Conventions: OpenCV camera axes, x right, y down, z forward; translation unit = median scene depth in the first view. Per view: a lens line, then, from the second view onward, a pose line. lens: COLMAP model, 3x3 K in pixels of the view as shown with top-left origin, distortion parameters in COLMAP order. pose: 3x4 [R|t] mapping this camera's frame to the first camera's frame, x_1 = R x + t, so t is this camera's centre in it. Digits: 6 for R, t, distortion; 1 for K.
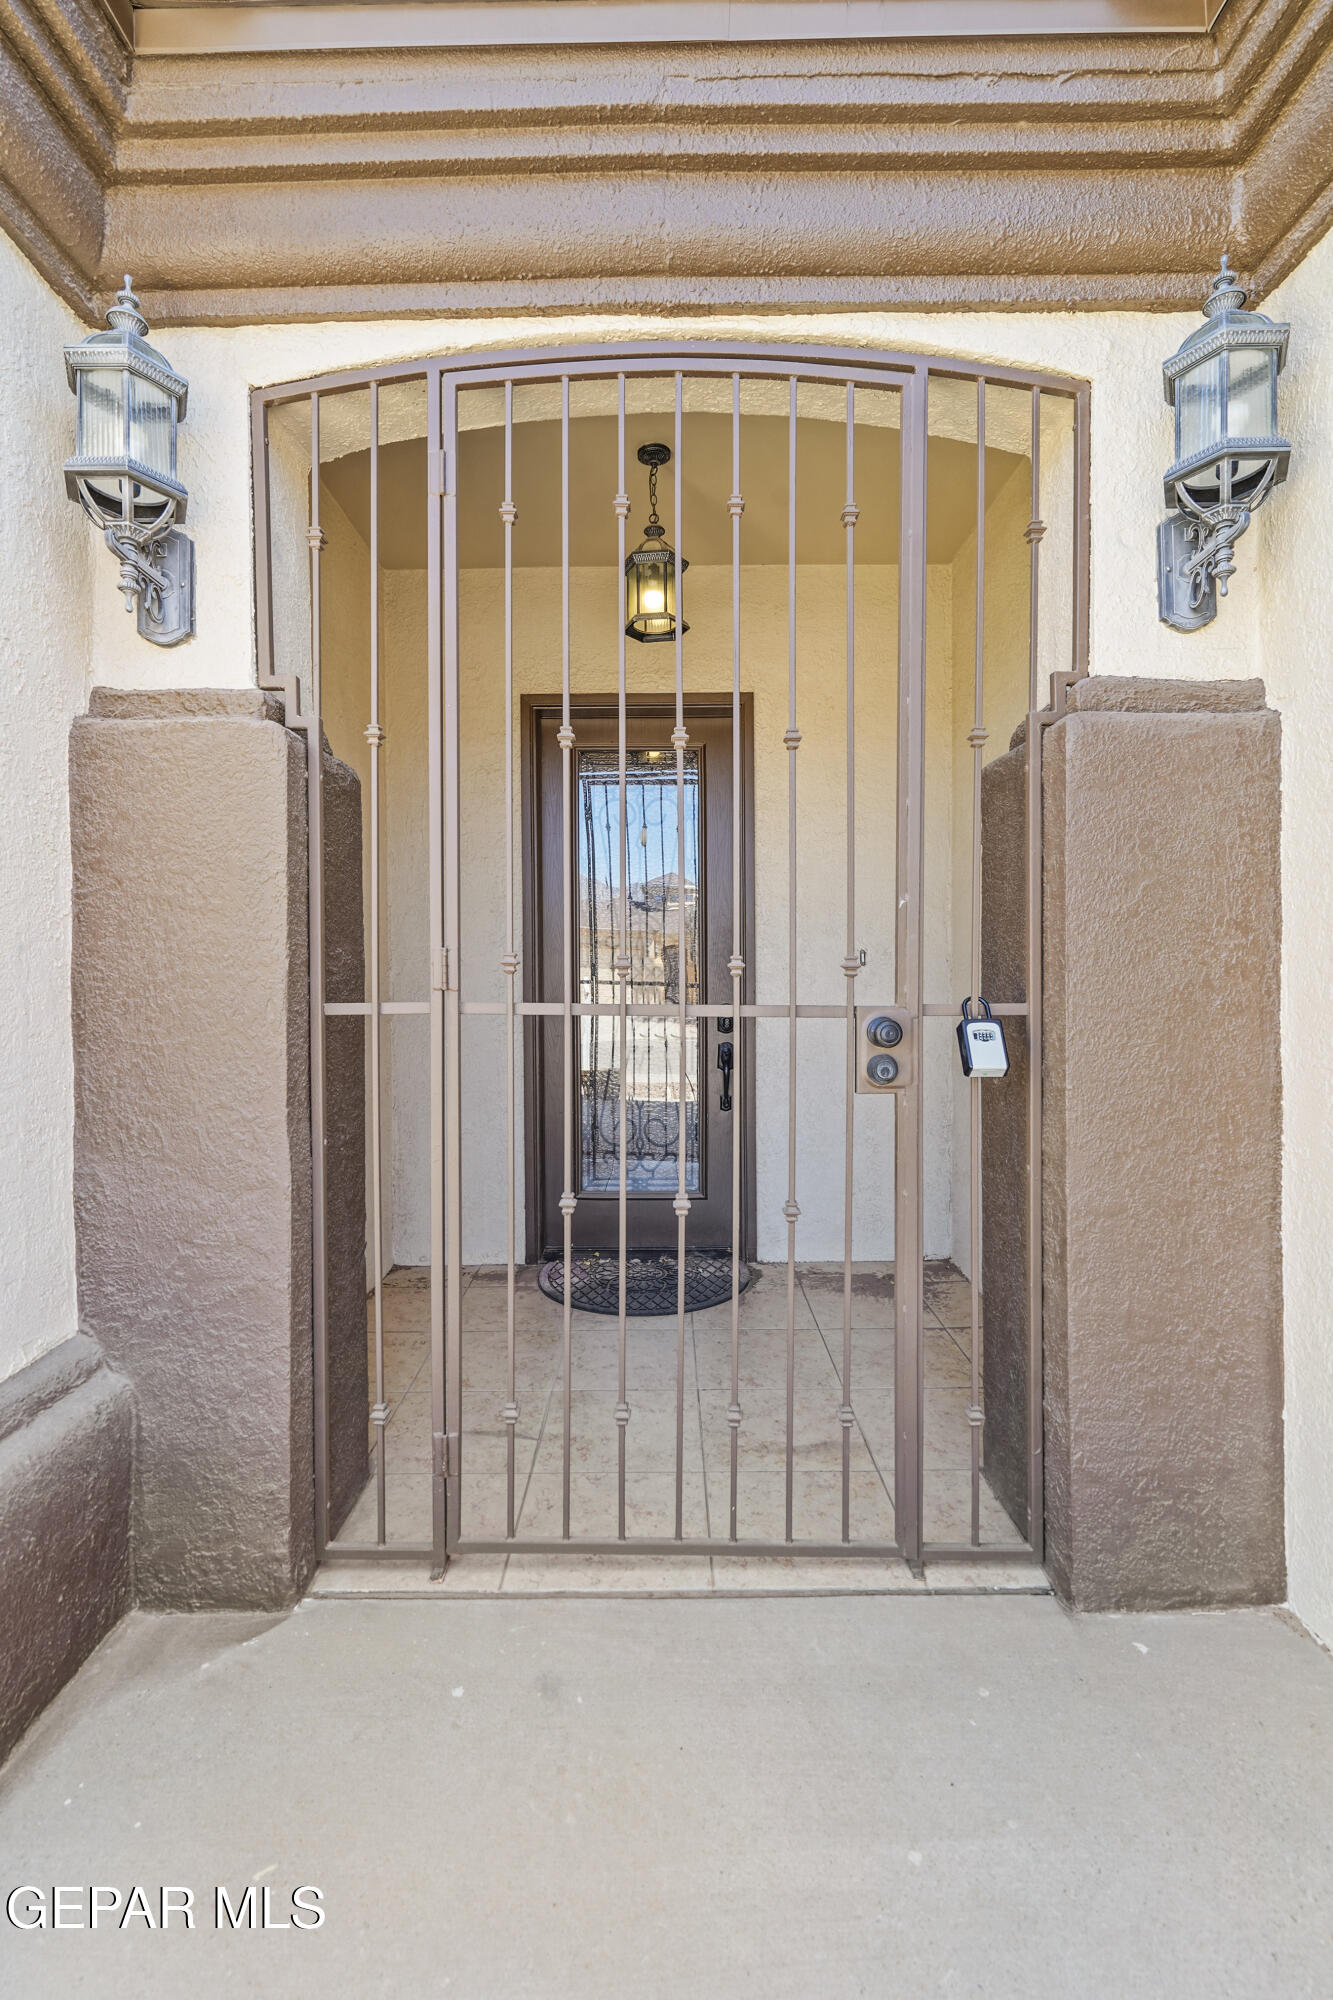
lens RADIAL K [[918.8, 0, 666.0], [0, 918.8, 996.1], [0, 0, 1]] dist [-0.003554, 0.001702]
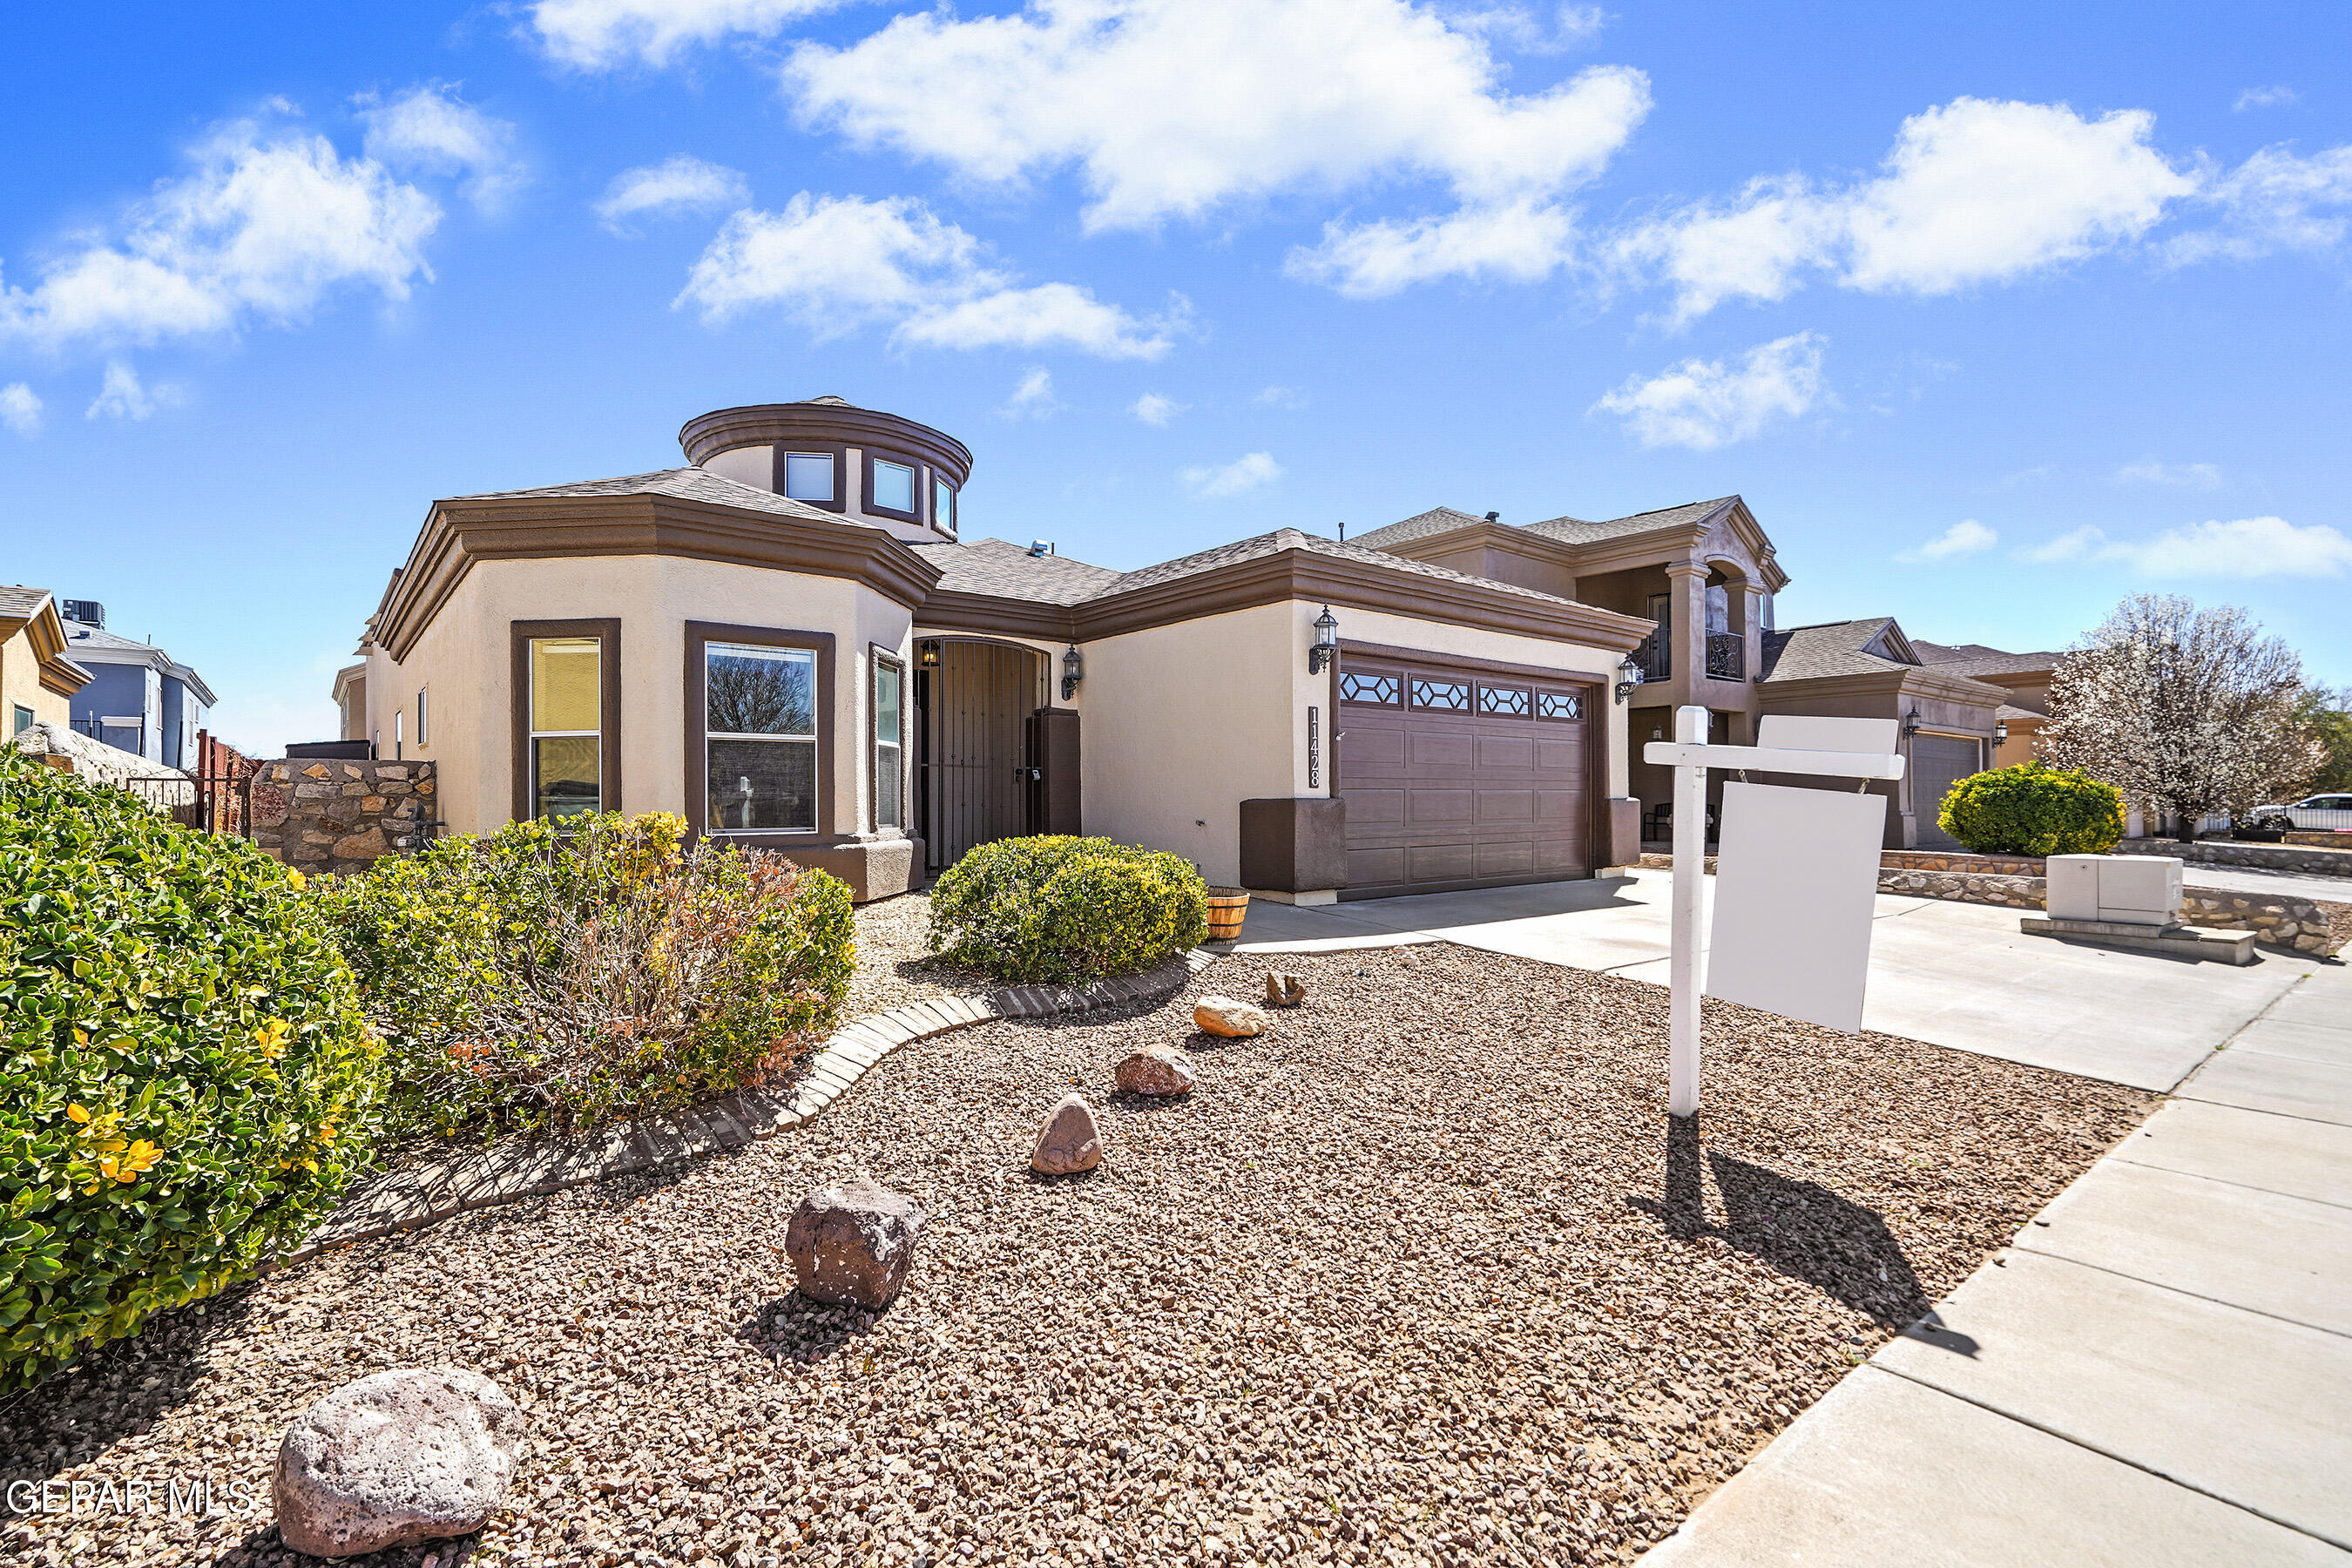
lens RADIAL K [[1080.5, 0, 1169.0], [0, 1080.5, 786.3], [0, 0, 1]] dist [-0.003554, 0.001702]
pose [[0.784405, -0.001953, 0.620245, -3.043619], [-0.000138, 0.999994, 0.003324, 0.101890], [-0.620248, -0.002693, 0.784401, -4.583060]]
